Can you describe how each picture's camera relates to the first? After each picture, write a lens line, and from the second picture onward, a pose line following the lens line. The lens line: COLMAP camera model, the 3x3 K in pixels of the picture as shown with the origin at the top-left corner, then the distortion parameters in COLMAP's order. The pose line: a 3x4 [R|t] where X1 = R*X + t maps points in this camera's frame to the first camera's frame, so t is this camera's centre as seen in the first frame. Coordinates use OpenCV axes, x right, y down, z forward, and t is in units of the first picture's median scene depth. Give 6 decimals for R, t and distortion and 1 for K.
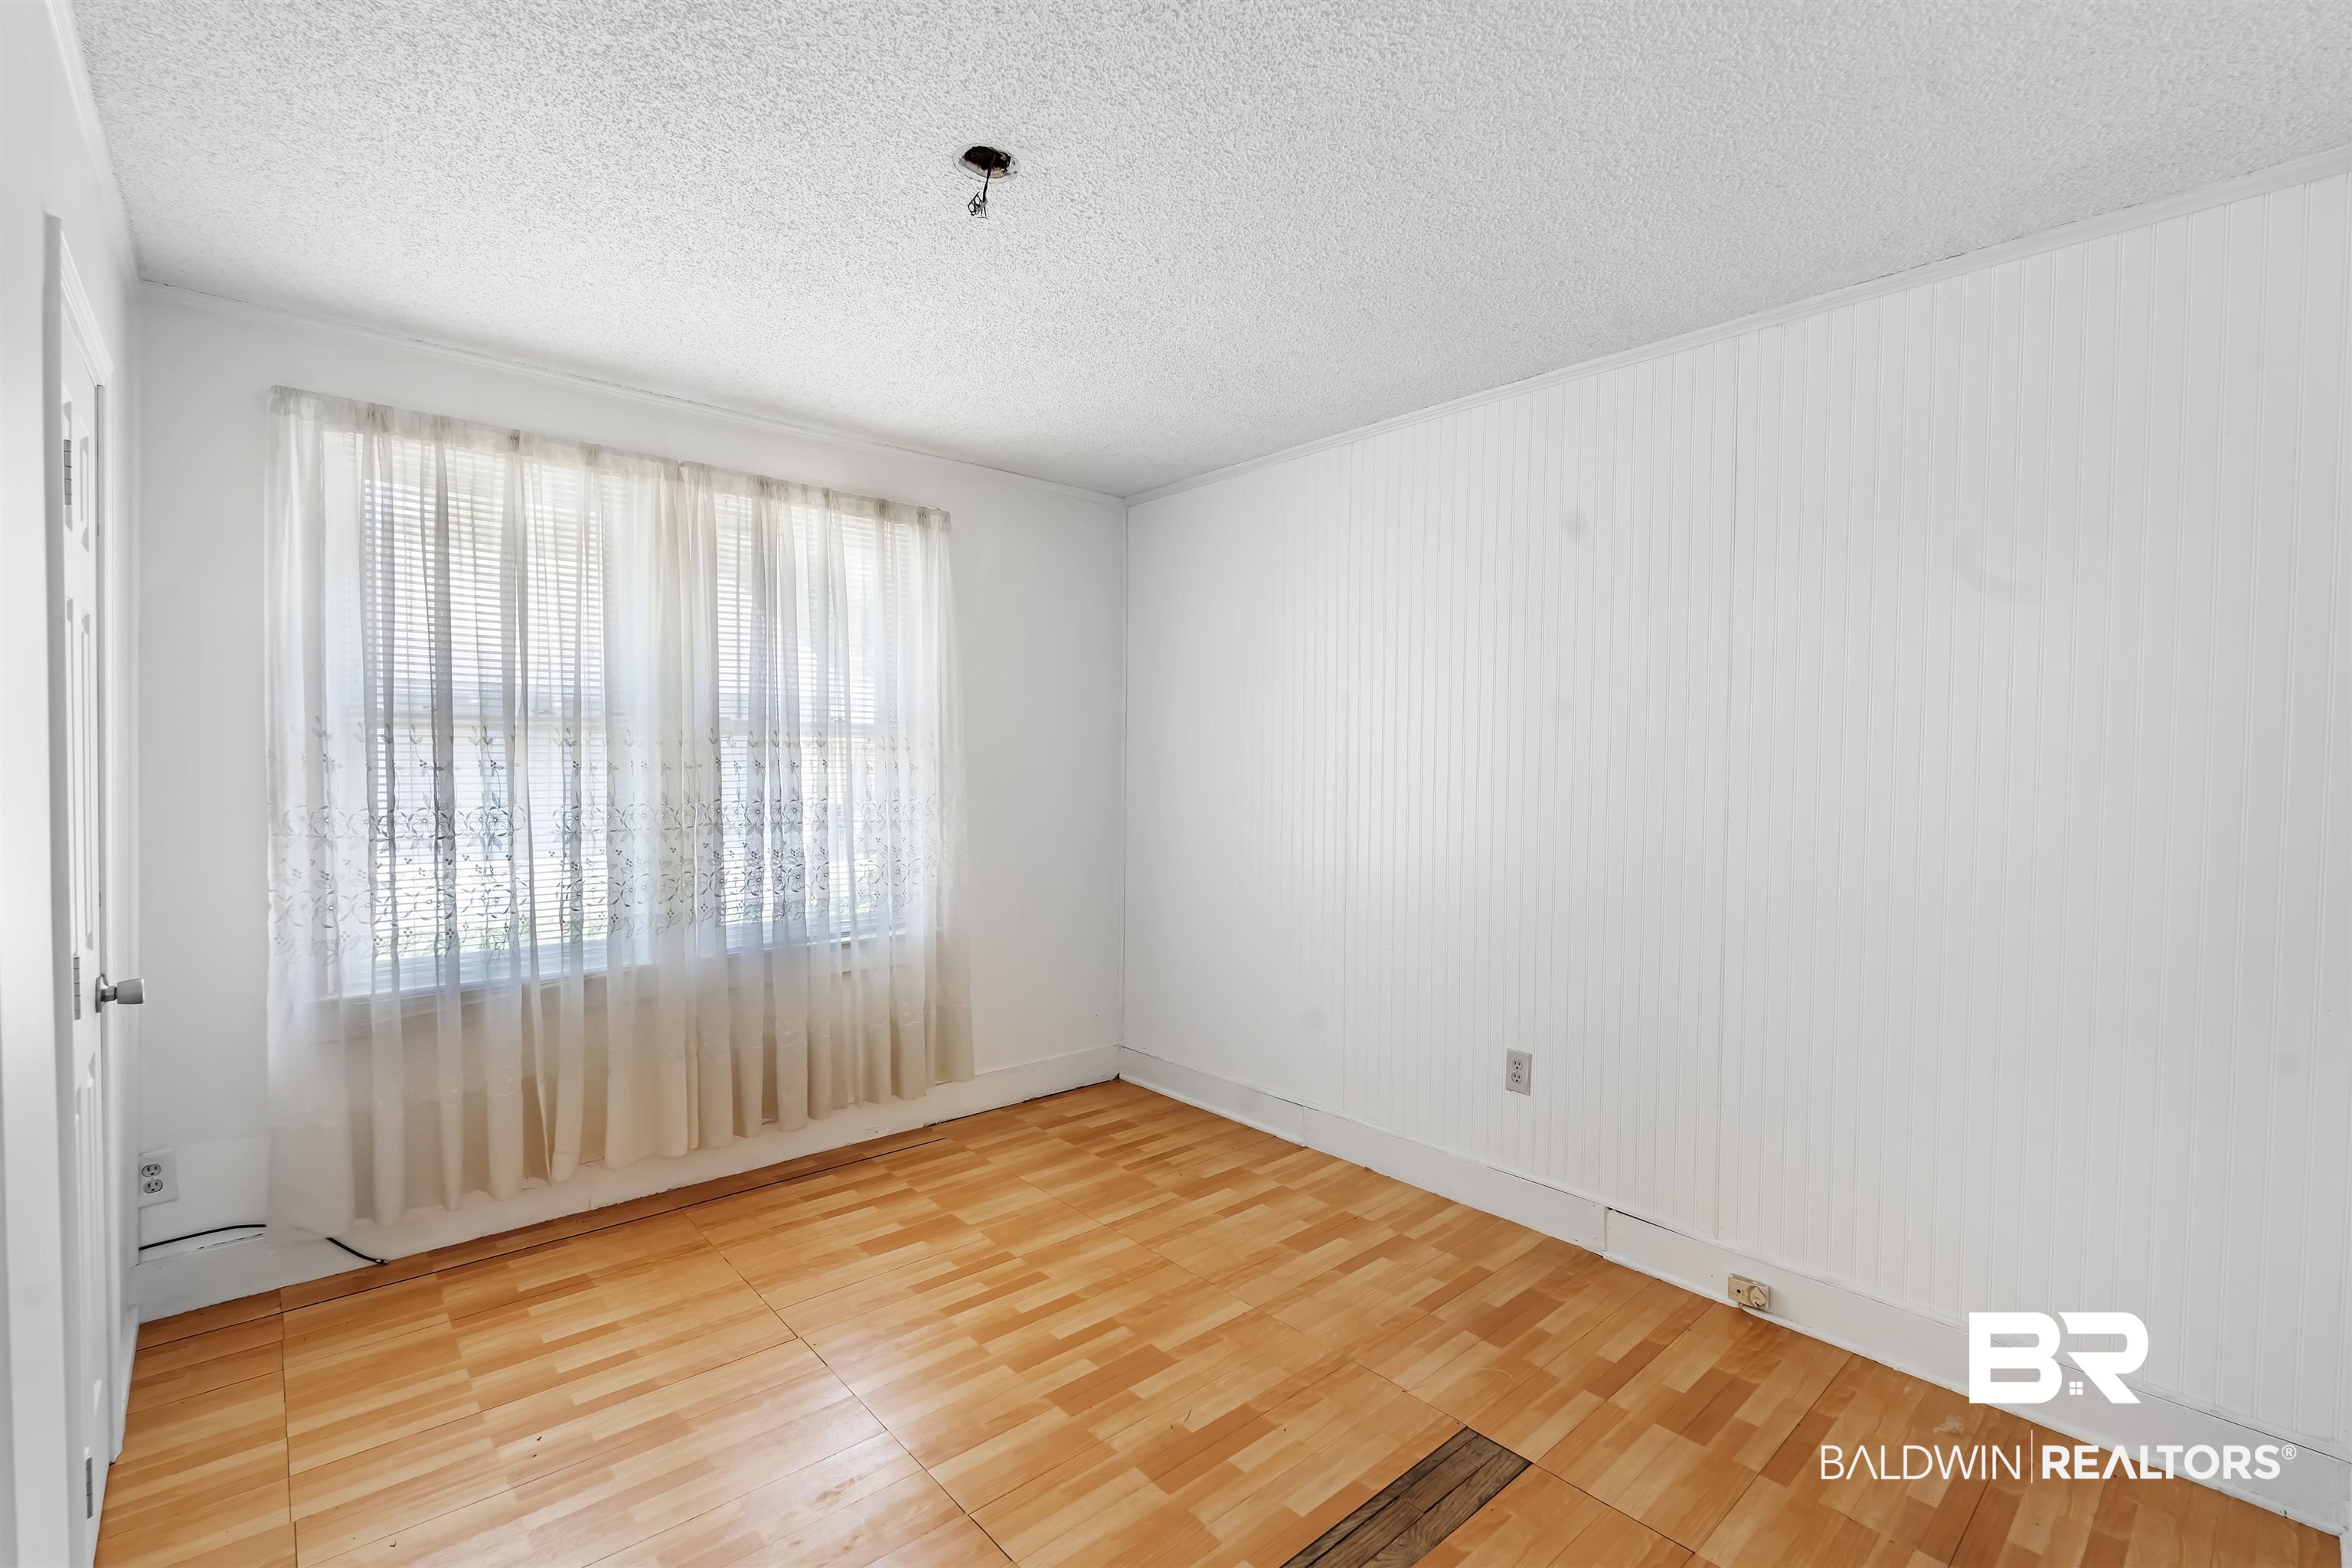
lens RADIAL K [[1052.7, 0, 1169.4], [0, 1052.7, 781.0], [0, 0, 1]] dist [-0.007860, 0.005048]
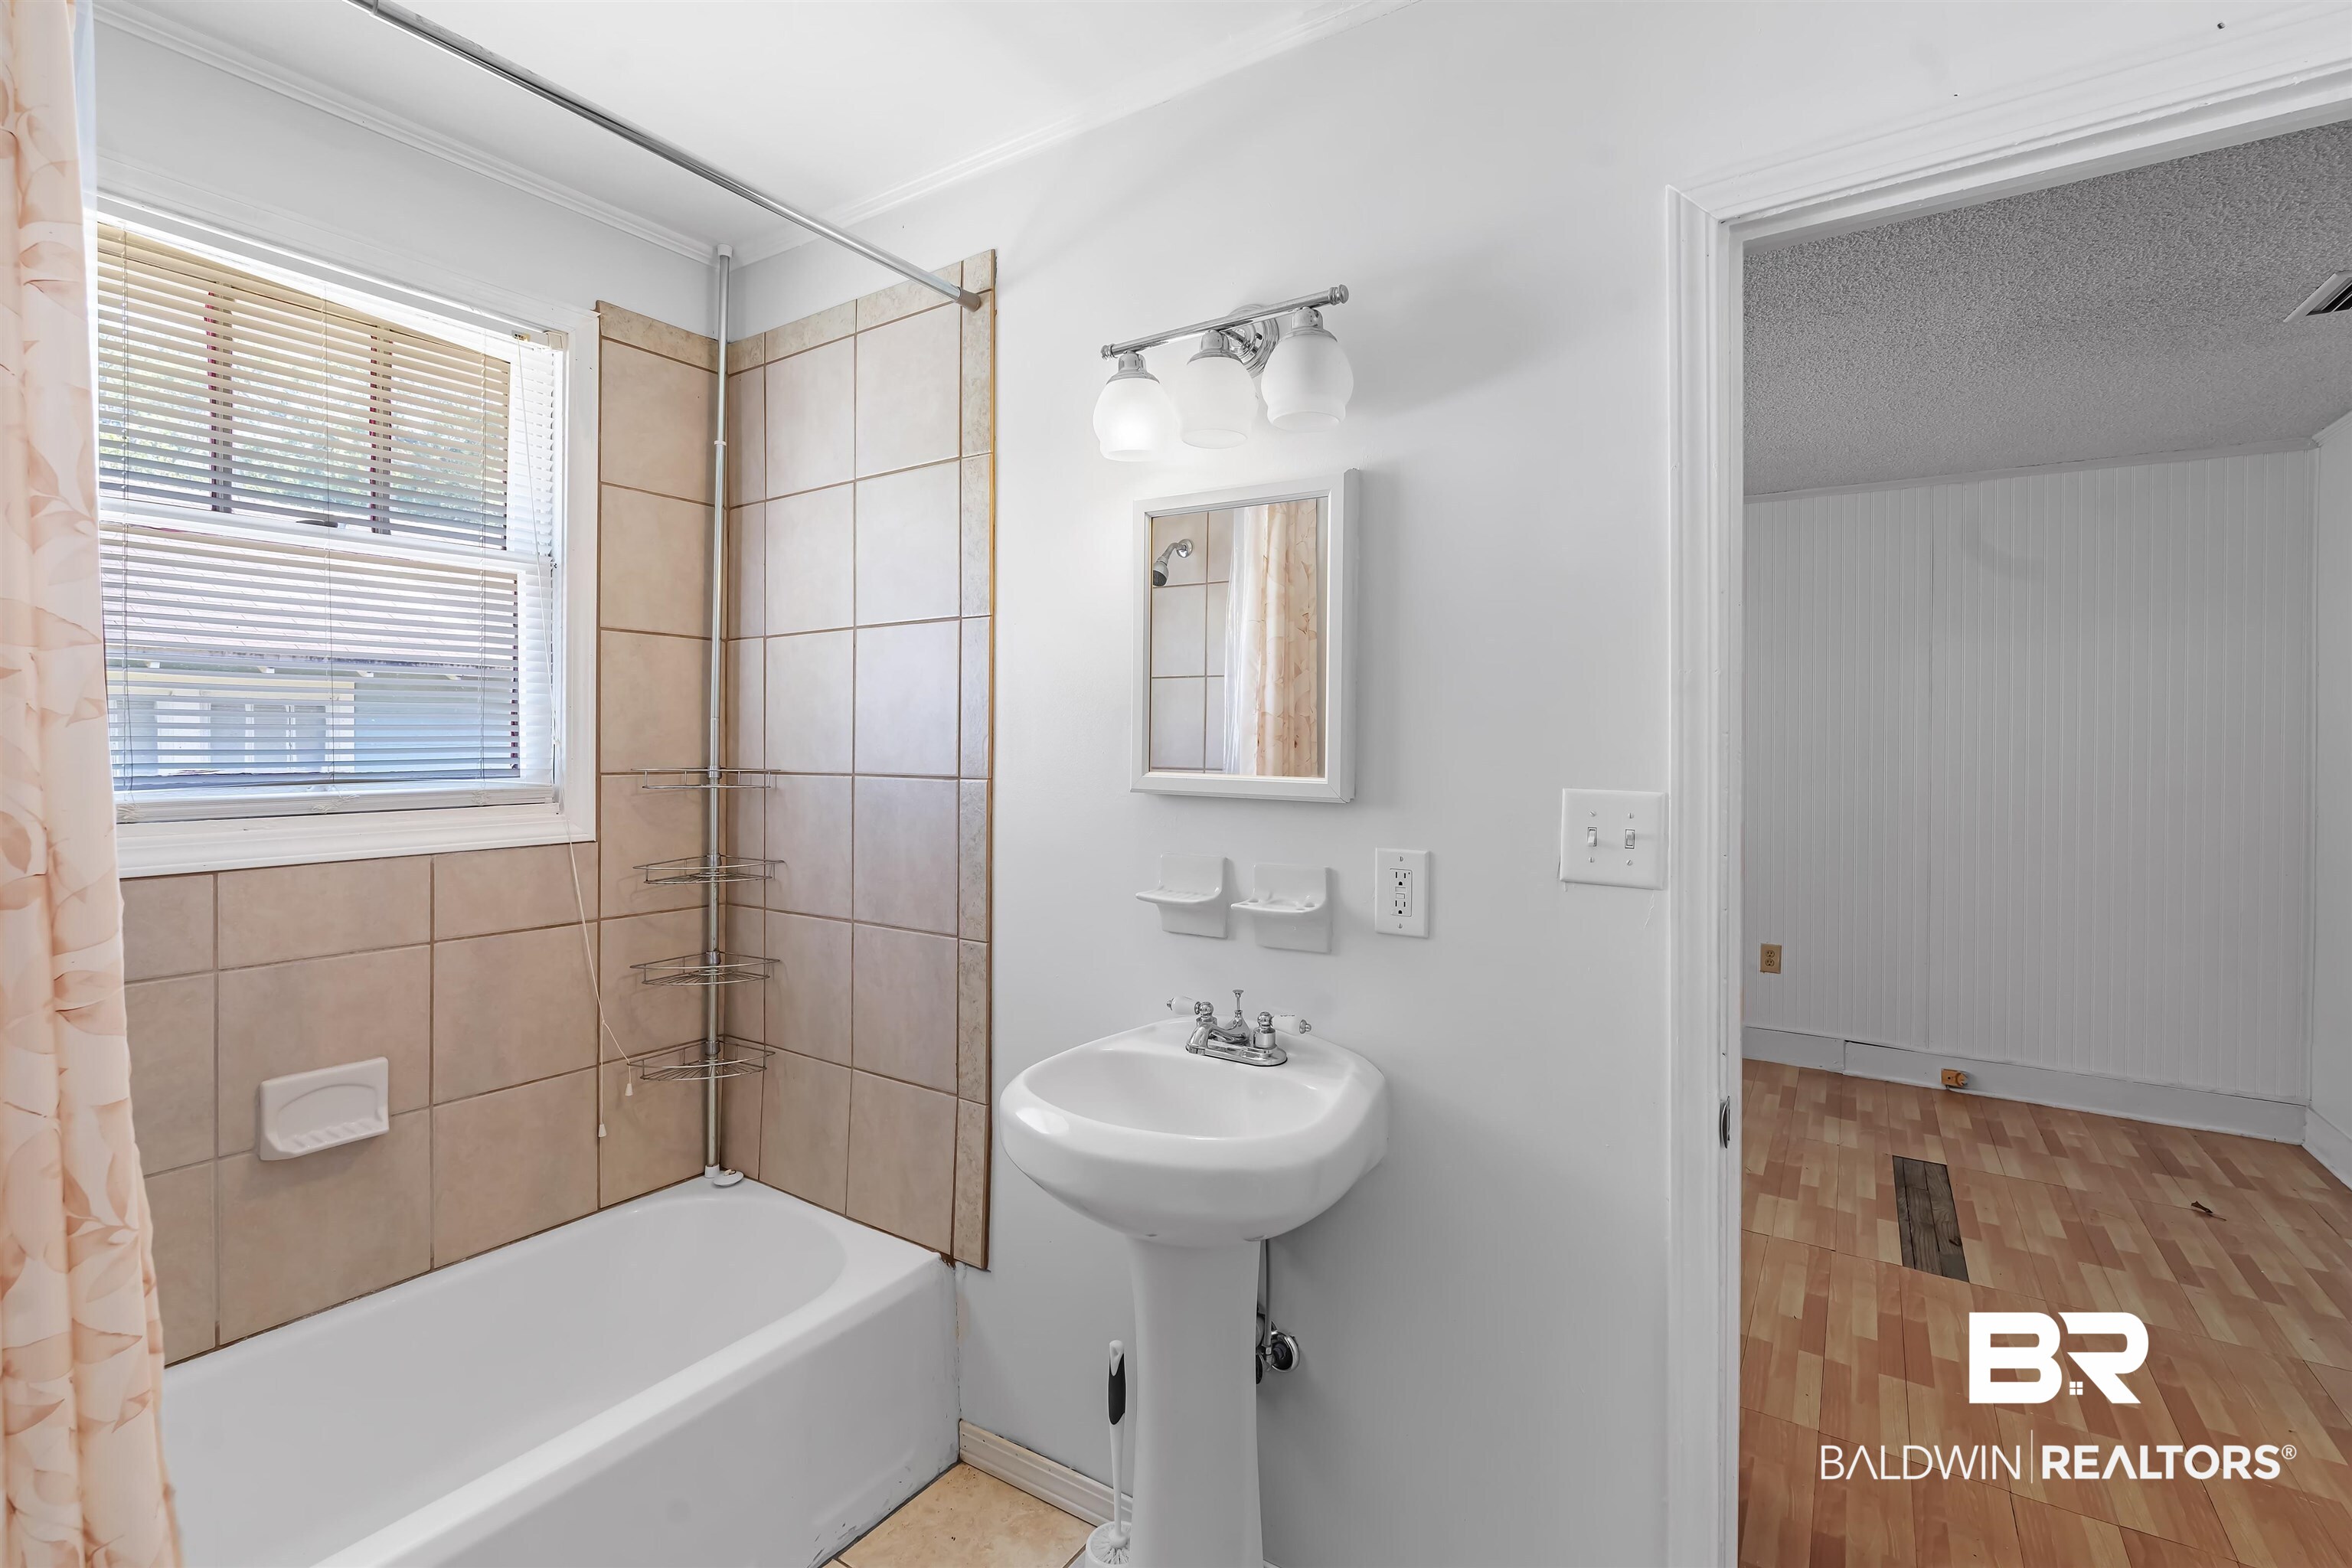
lens RADIAL K [[1052.7, 0, 1216.8], [0, 1052.7, 747.6], [0, 0, 1]] dist [-0.007860, 0.005048]
pose [[0.963693, -0.003065, 0.266995, -1.037173], [0.004253, 0.999983, -0.003873, -0.020802], [-0.266979, 0.004868, 0.963690, -0.272095]]
